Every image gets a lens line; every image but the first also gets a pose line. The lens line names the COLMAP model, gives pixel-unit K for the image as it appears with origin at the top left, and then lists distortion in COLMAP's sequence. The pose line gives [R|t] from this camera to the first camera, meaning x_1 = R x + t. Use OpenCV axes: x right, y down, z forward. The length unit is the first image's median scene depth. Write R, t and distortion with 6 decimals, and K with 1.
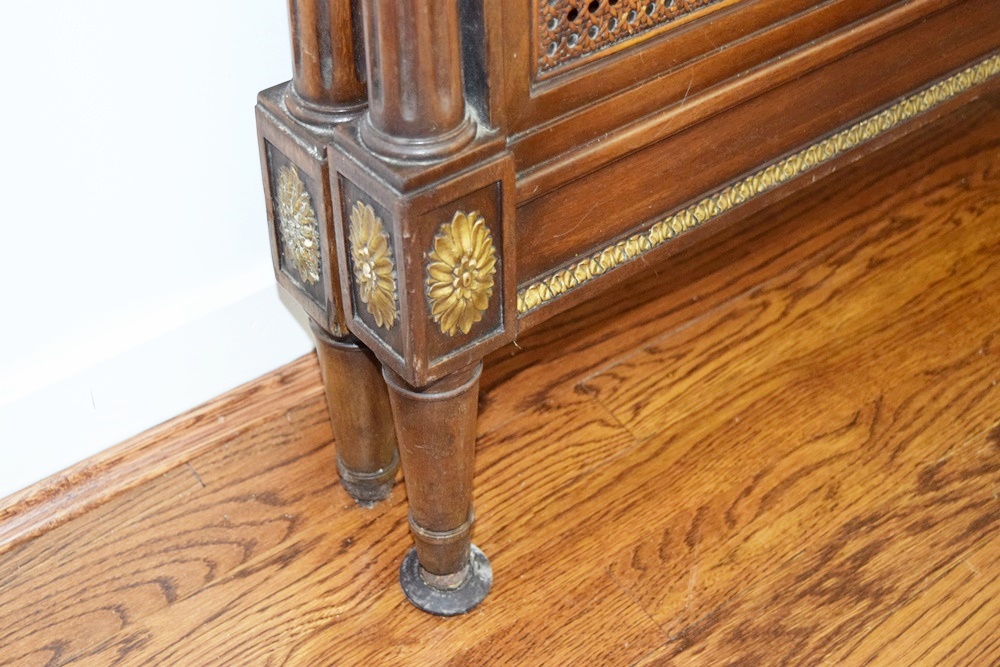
lens RADIAL K [[1463.5, 0, 500.0], [0, 1463.5, 333.5], [0, 0, 1]] dist [-0.020743, -0.018571]
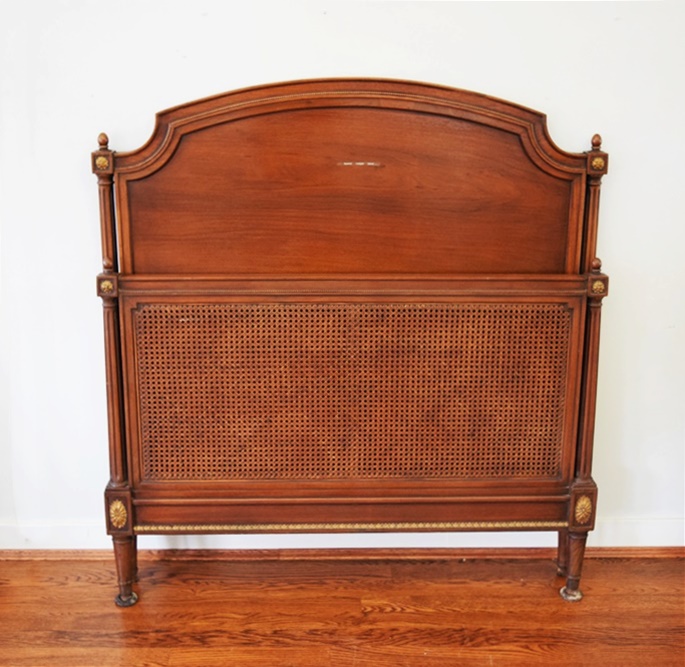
lens RADIAL K [[1044.3, 0, 342.5], [0, 1044.3, 333.5], [0, 0, 1]] dist [-0.018386, 0.043172]
pose [[0.795374, 0.169603, -0.581906, 2.487116], [-0.394014, 0.874205, -0.283759, 0.126813], [0.460579, 0.454974, 0.762146, -1.604495]]
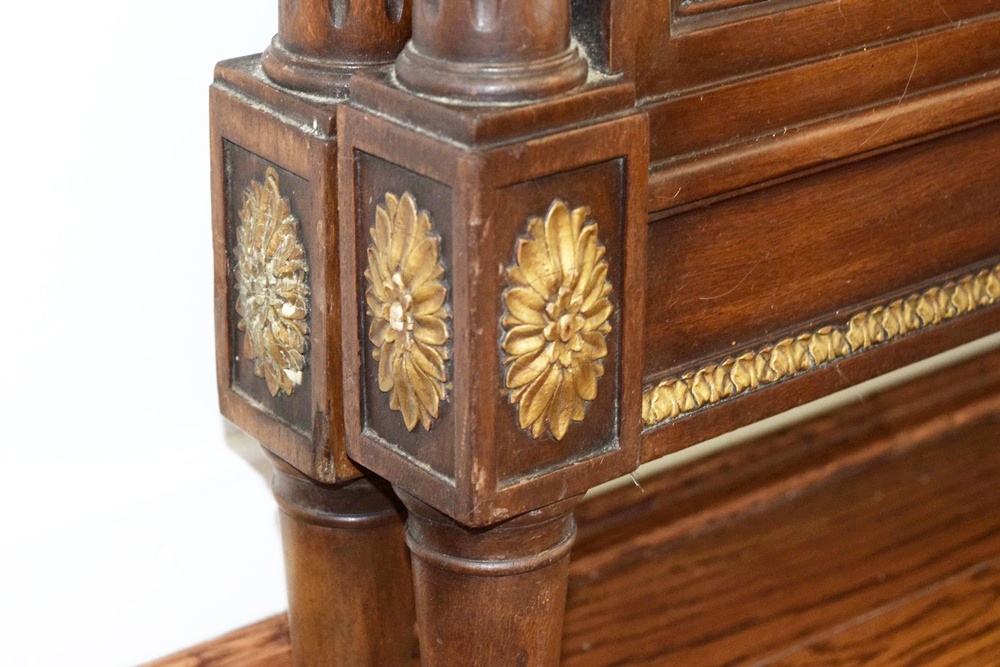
lens RADIAL K [[2247.7, 0, 500.0], [0, 2247.7, 333.5], [0, 0, 1]] dist [0.090753, -0.252014]
pose [[0.999716, 0.009445, 0.021895, -0.067180], [-0.002723, 0.957415, -0.288703, 0.220639], [-0.023689, 0.288562, 0.957168, 0.125504]]
